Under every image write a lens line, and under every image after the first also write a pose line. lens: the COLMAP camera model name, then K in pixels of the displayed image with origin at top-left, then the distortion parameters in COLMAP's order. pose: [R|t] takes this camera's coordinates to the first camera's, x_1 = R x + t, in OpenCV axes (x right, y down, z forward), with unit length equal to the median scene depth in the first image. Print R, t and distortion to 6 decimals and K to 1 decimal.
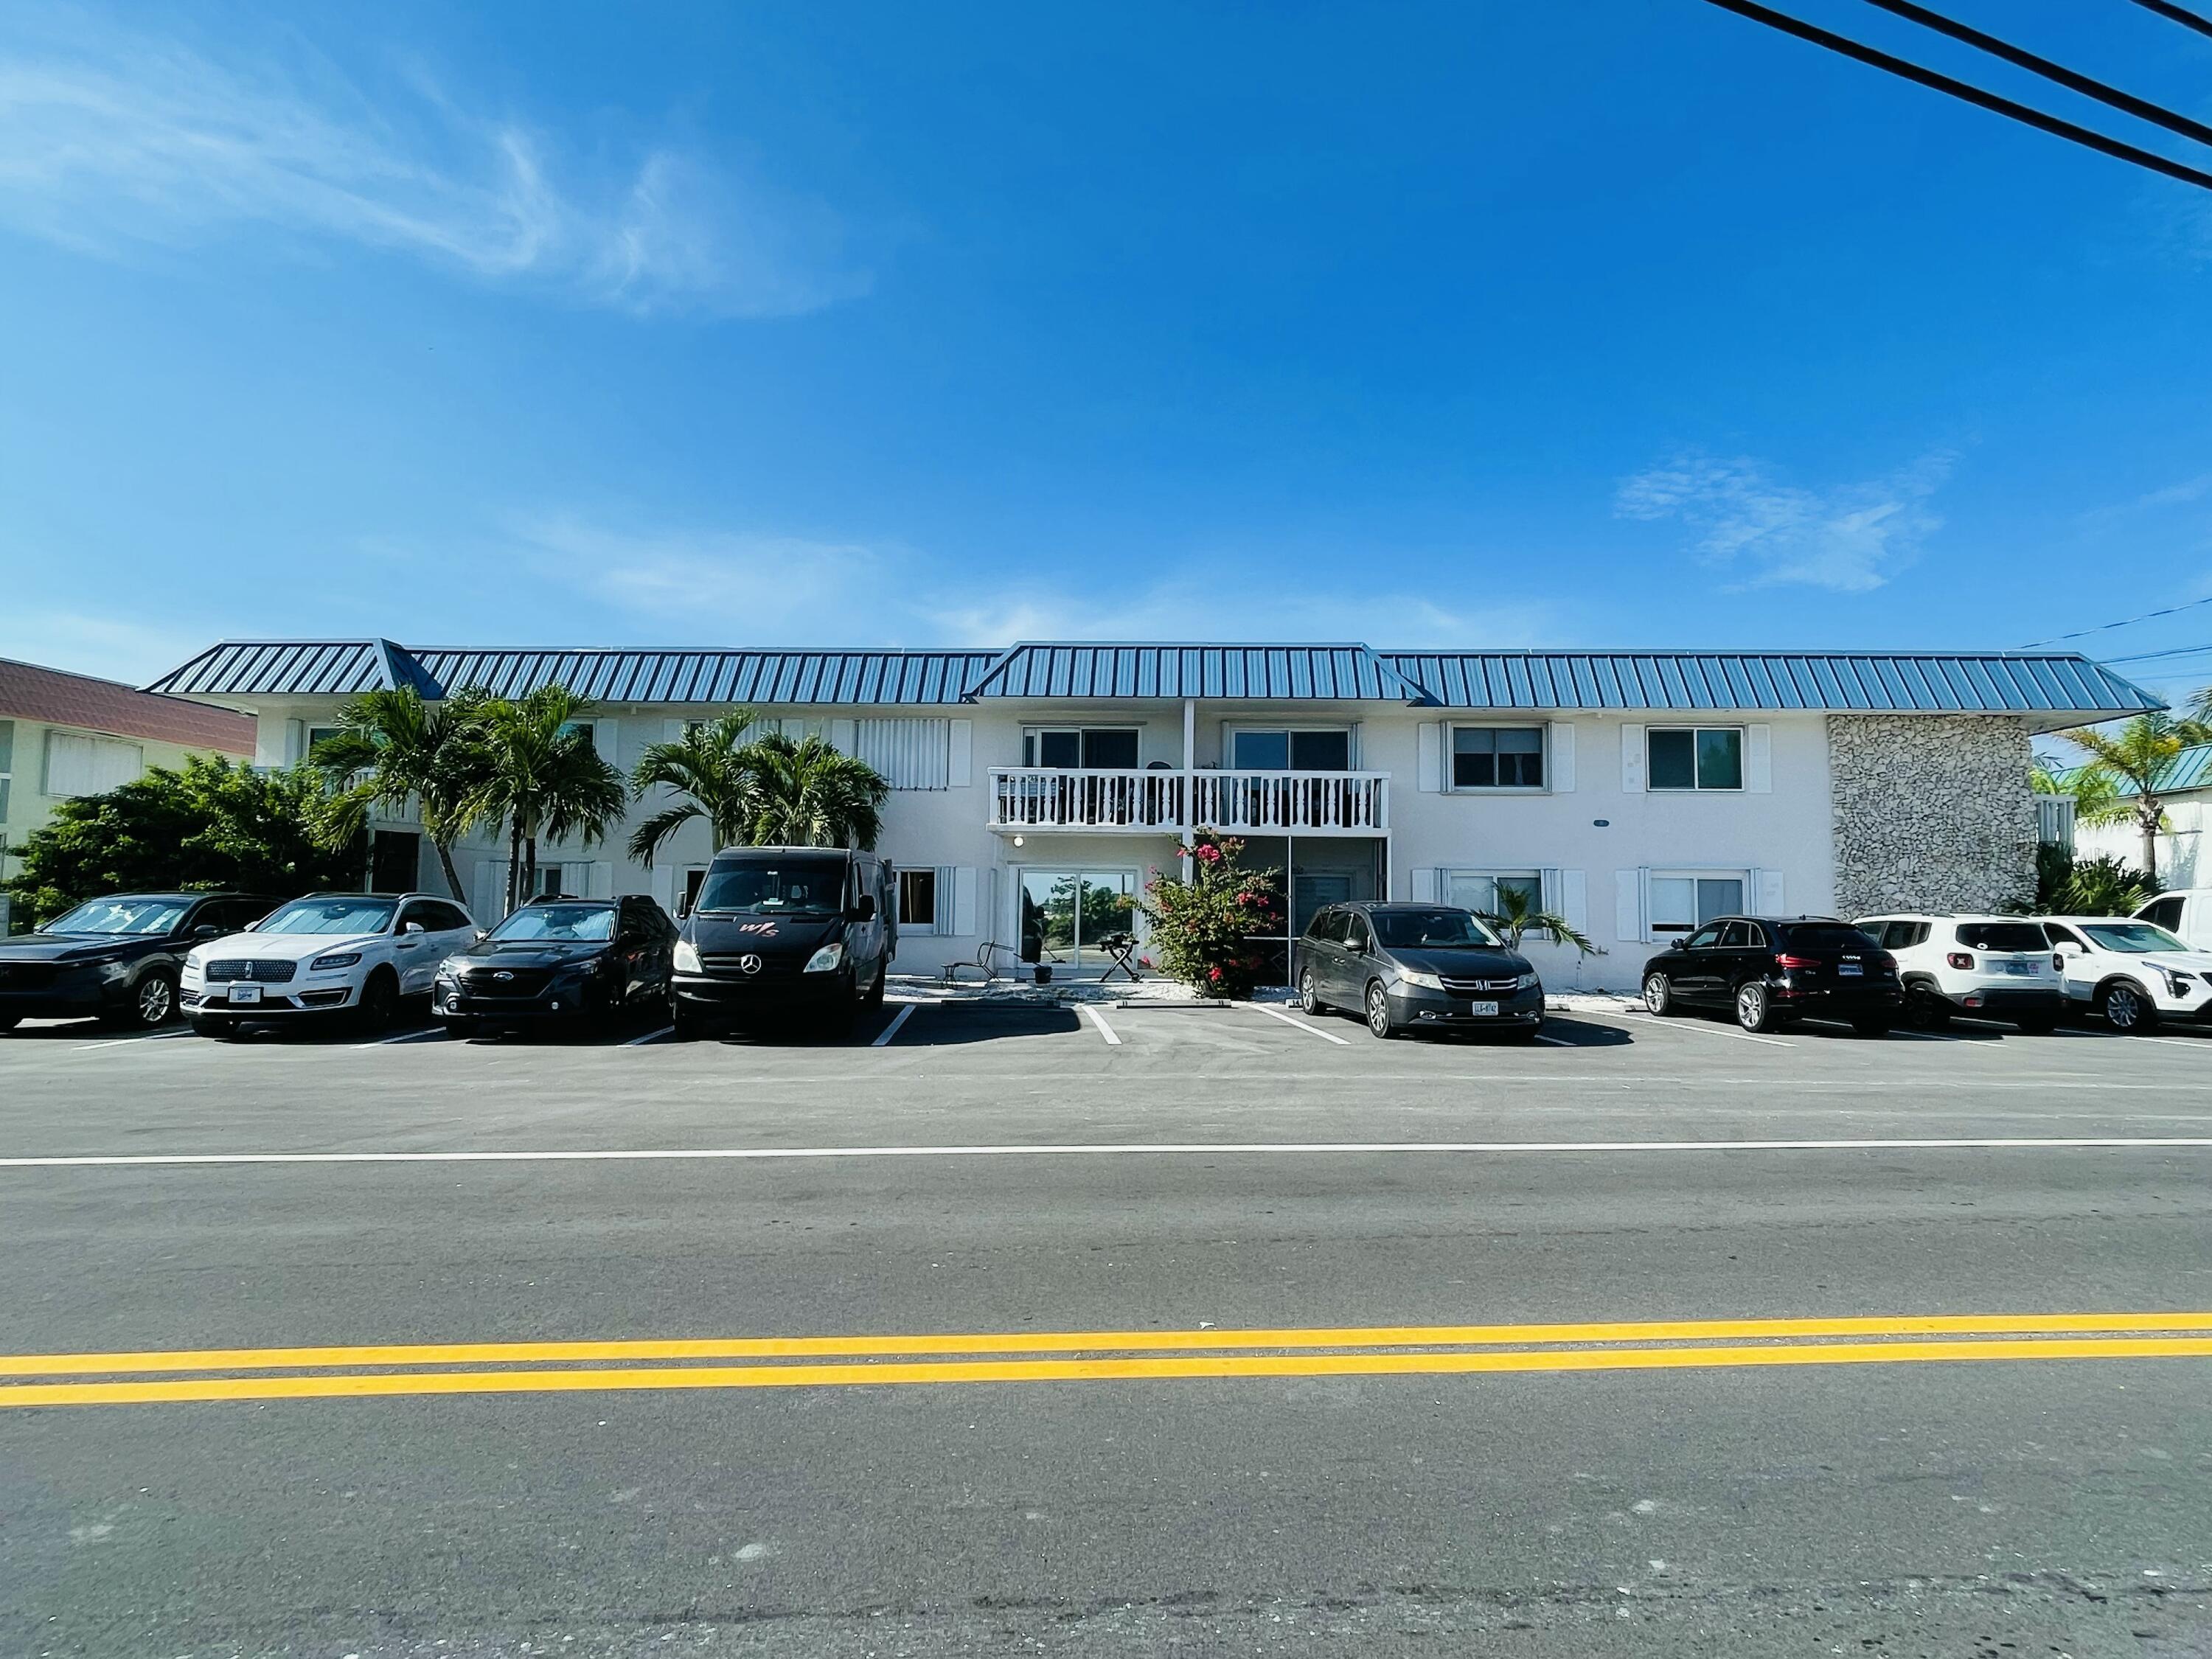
lens RADIAL K [[1166.3, 0, 1124.6], [0, 1166.3, 832.2], [0, 0, 1]] dist [-0.006674, 0.002852]
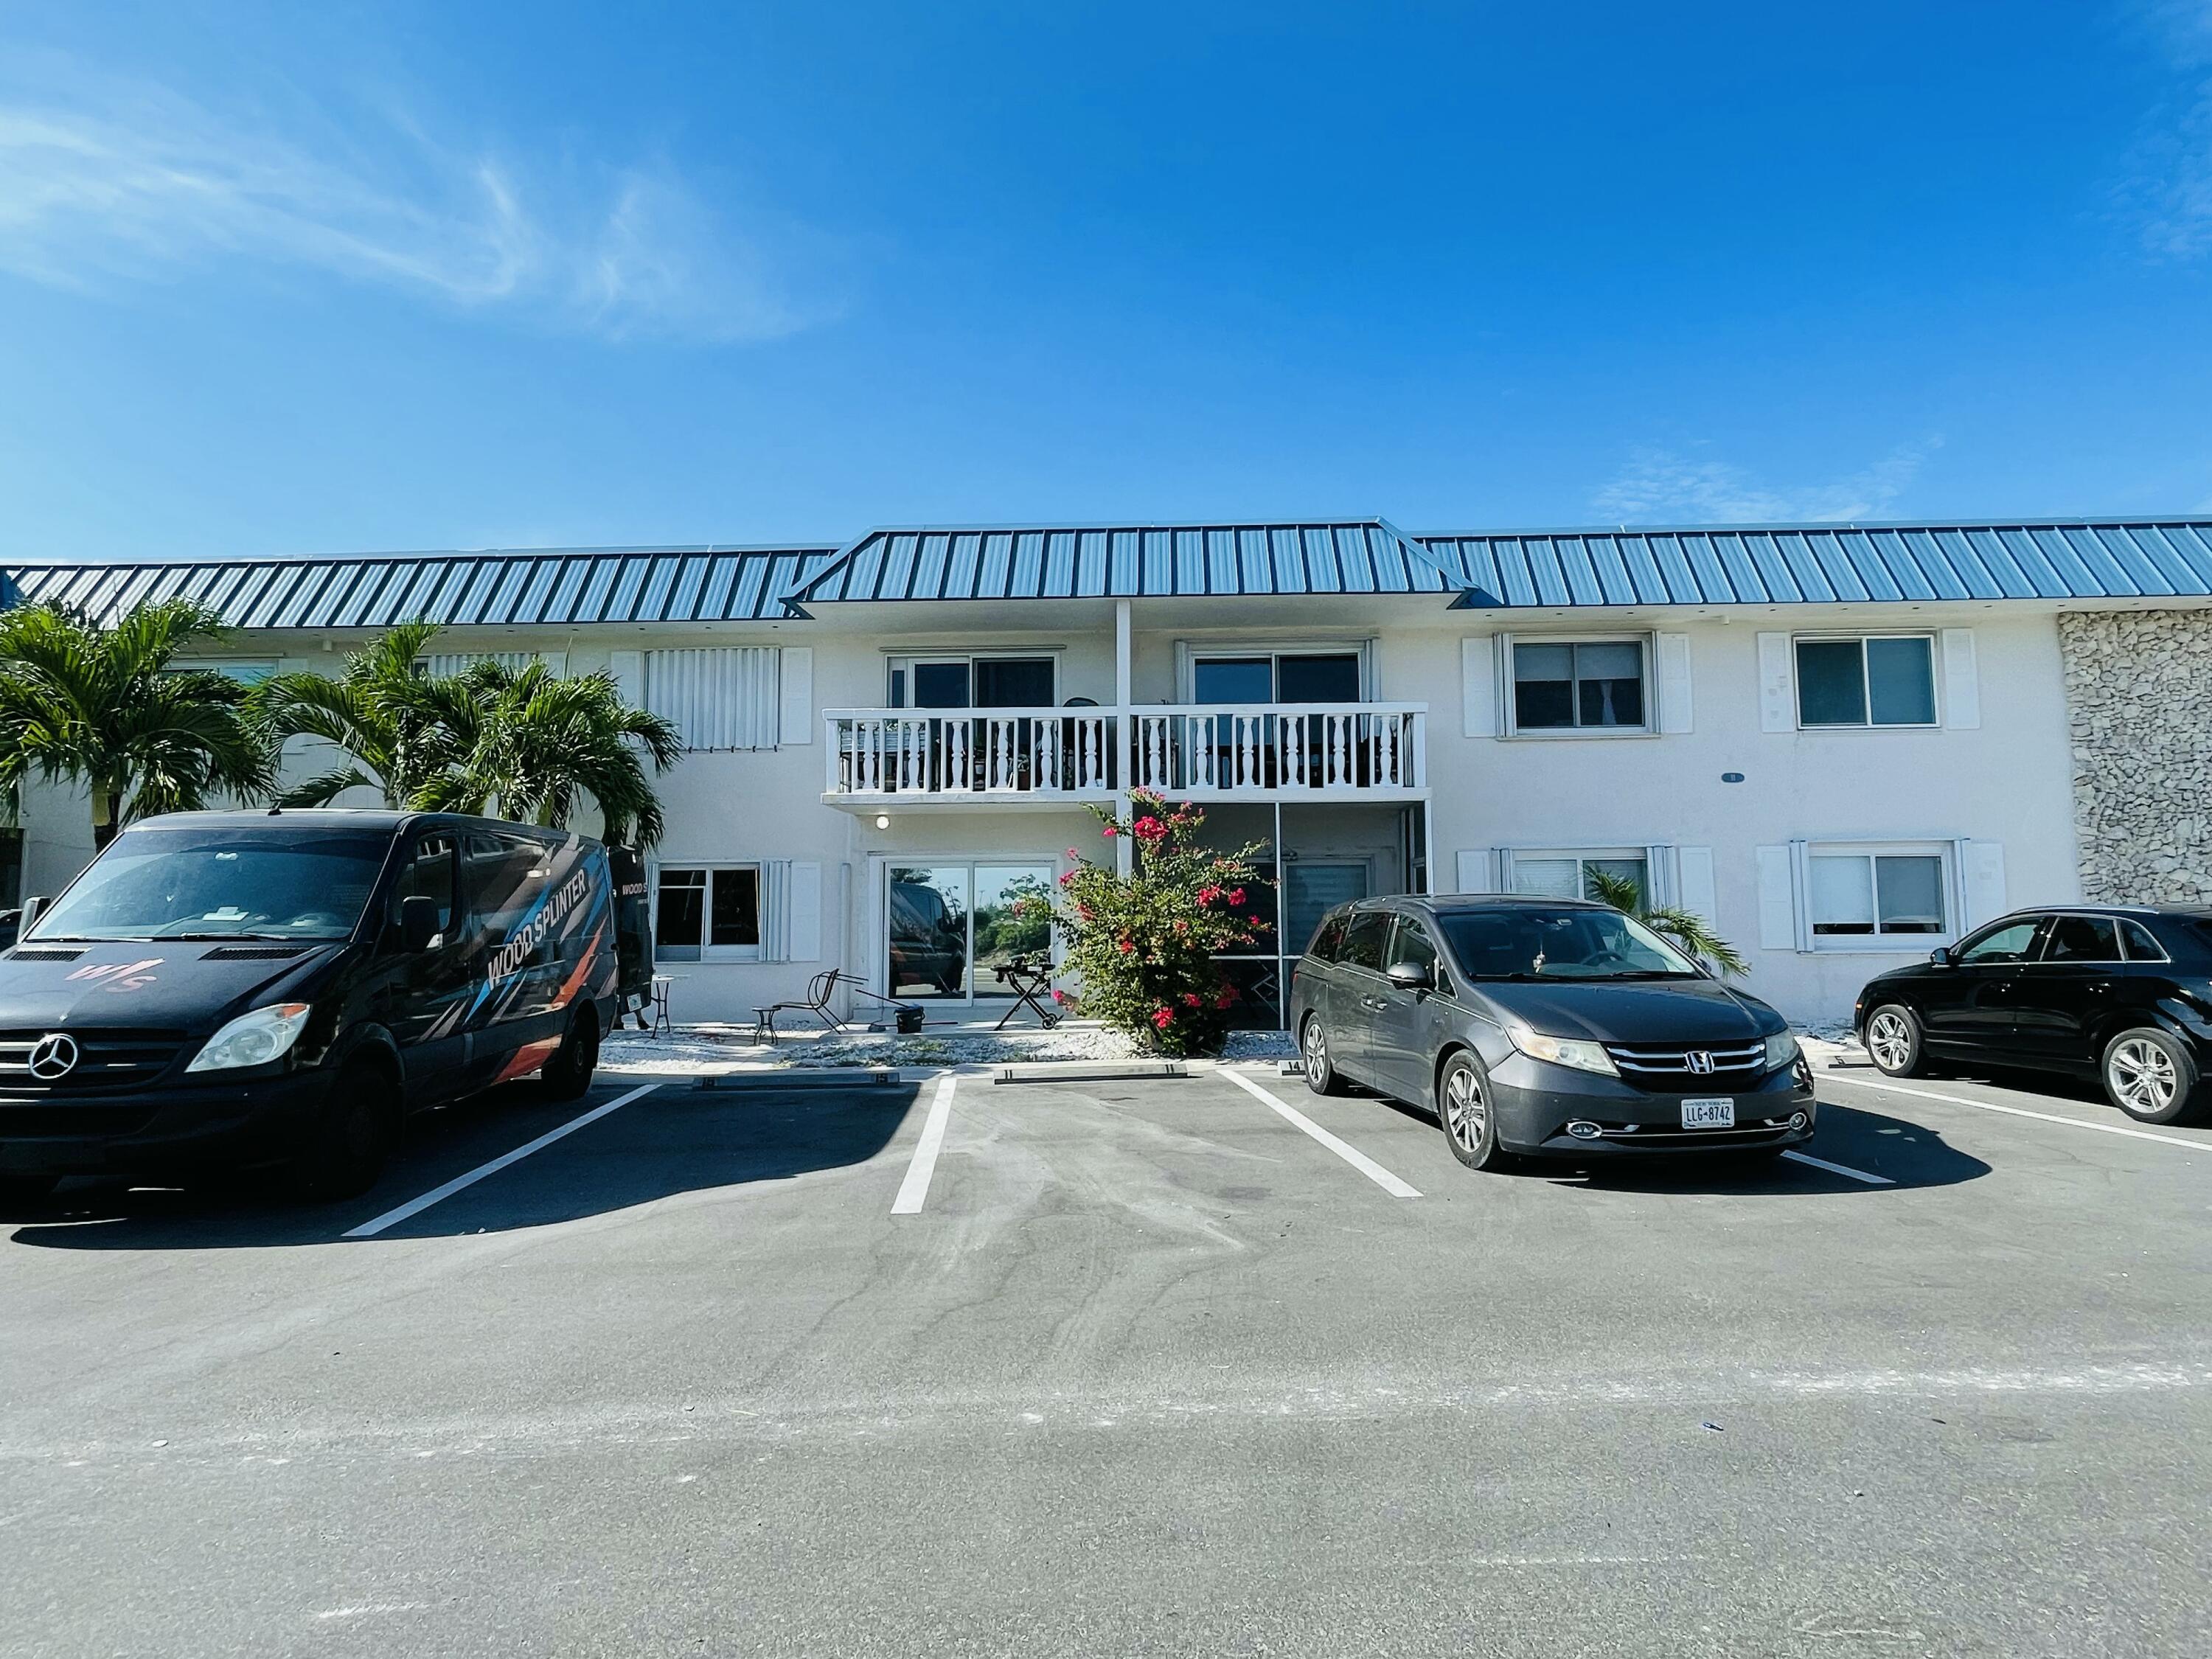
lens RADIAL K [[1166.3, 0, 1095.5], [0, 1166.3, 824.9], [0, 0, 1]] dist [-0.006674, 0.002852]
pose [[0.999728, -0.020809, -0.010546, 0.045759], [0.020650, 0.999674, -0.014988, 0.024407], [0.010855, 0.014766, 0.999832, 0.340522]]
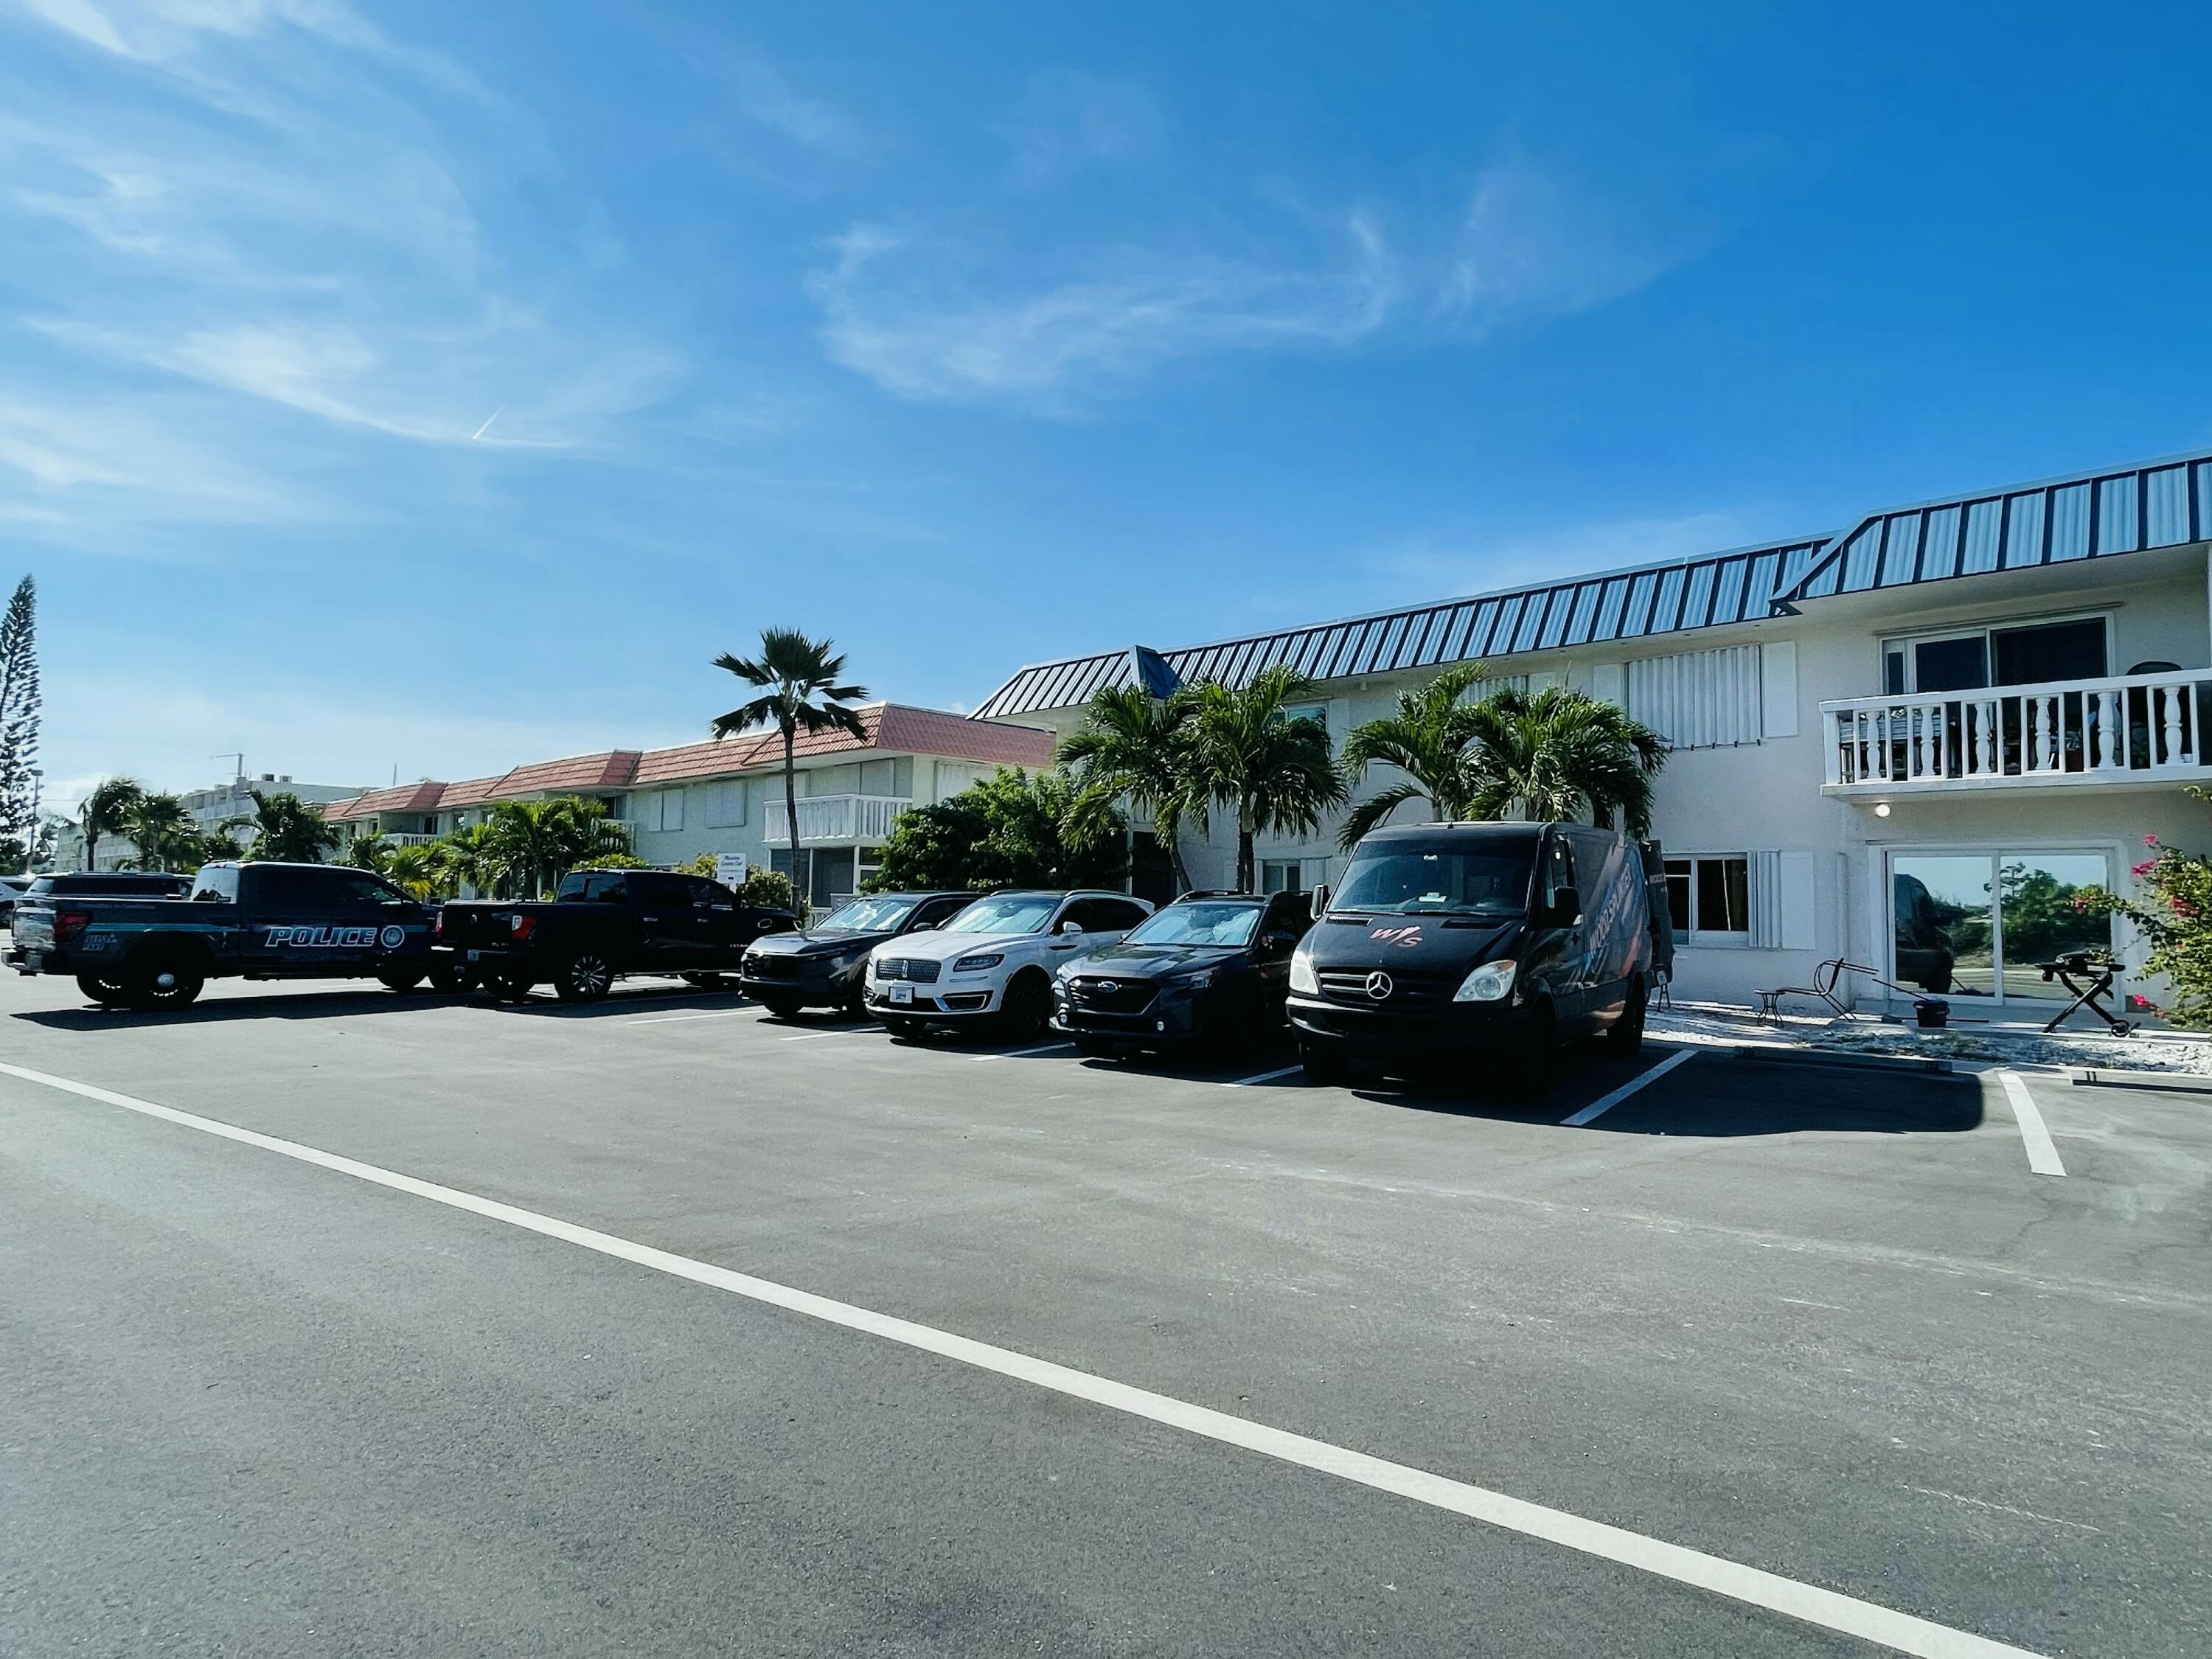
lens RADIAL K [[1166.3, 0, 1120.3], [0, 1166.3, 827.8], [0, 0, 1]] dist [-0.006674, 0.002852]
pose [[0.758479, -0.042214, -0.650329, 0.012719], [0.038405, 0.999061, -0.020059, 0.015745], [0.650565, -0.009761, 0.759388, 0.220620]]
